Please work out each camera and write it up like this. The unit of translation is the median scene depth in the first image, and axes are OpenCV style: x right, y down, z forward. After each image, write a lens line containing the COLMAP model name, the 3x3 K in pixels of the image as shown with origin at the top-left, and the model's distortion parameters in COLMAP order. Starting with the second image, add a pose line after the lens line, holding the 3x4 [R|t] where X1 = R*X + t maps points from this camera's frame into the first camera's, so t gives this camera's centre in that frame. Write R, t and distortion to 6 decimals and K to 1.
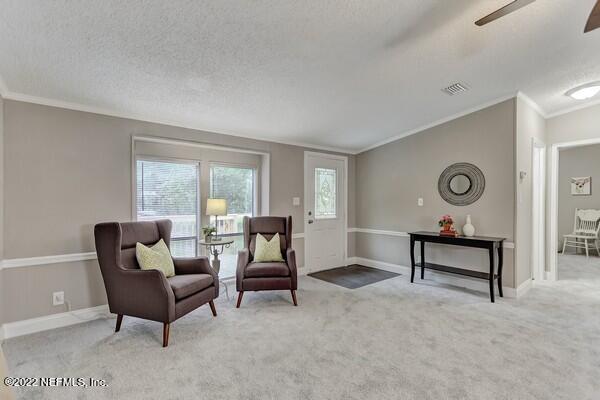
lens RADIAL K [[277.6, 0, 295.4], [0, 277.6, 199.9], [0, 0, 1]] dist [-0.000951, 0.000203]
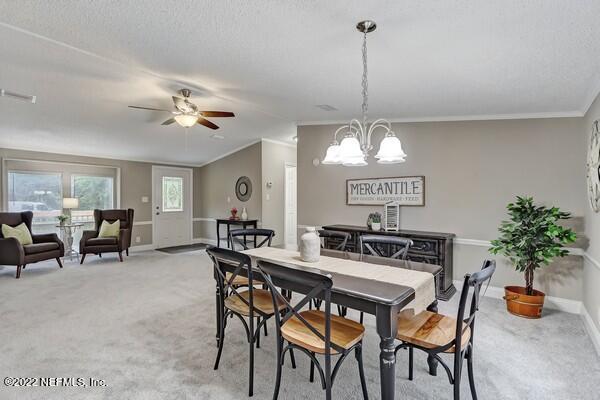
lens RADIAL K [[272.1, 0, 297.6], [0, 272.1, 201.3], [0, 0, 1]] dist [-0.002282, -0.000079]
pose [[0.978722, -0.003531, 0.205160, 0.579089], [0.002377, 0.999980, 0.005871, 0.008876], [-0.205177, -0.005258, 0.978711, -0.672627]]
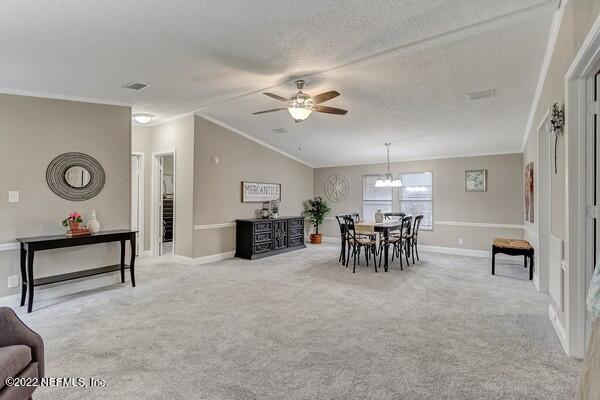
lens RADIAL K [[277.6, 0, 295.4], [0, 277.6, 199.9], [0, 0, 1]] dist [-0.000951, 0.000203]
pose [[-0.274467, -0.009318, 0.961551, -0.453583], [-0.006367, 0.999949, 0.007872, 0.006194], [-0.961575, -0.003961, -0.274512, 0.578169]]
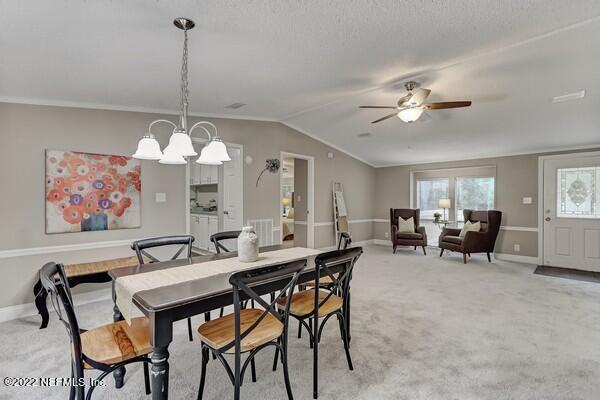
lens RADIAL K [[270.9, 0, 302.3], [0, 270.9, 199.4], [0, 0, 1]] dist [0.000973, 0.000230]
pose [[0.117494, -0.006261, -0.993054, 1.217208], [-0.000400, 0.999980, -0.006352, 0.009626], [0.993074, 0.001143, 0.117489, -0.122056]]
